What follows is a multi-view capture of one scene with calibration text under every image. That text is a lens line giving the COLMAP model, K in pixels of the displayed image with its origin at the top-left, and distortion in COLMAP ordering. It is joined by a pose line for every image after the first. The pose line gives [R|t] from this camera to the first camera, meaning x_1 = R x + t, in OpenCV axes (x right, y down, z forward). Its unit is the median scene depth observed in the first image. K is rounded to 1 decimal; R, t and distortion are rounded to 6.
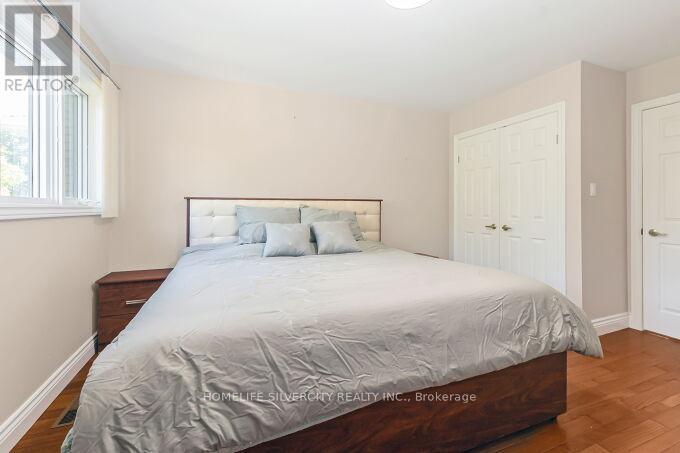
lens RADIAL K [[287.9, 0, 340.2], [0, 287.9, 217.9], [0, 0, 1]] dist [0.000756, 0.000175]
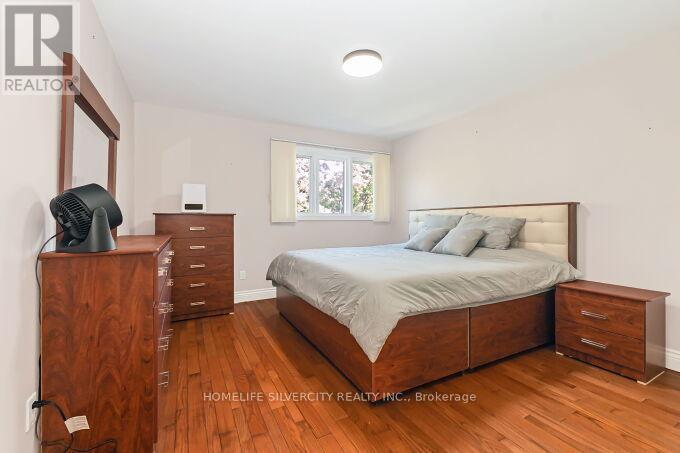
lens RADIAL K [[287.9, 0, 340.2], [0, 287.9, 217.9], [0, 0, 1]] dist [0.000756, 0.000175]
pose [[0.116120, -0.004799, -0.993224, 0.933477], [-0.022244, 0.999725, -0.007431, -0.004814], [0.992986, 0.022957, 0.115981, 0.374848]]
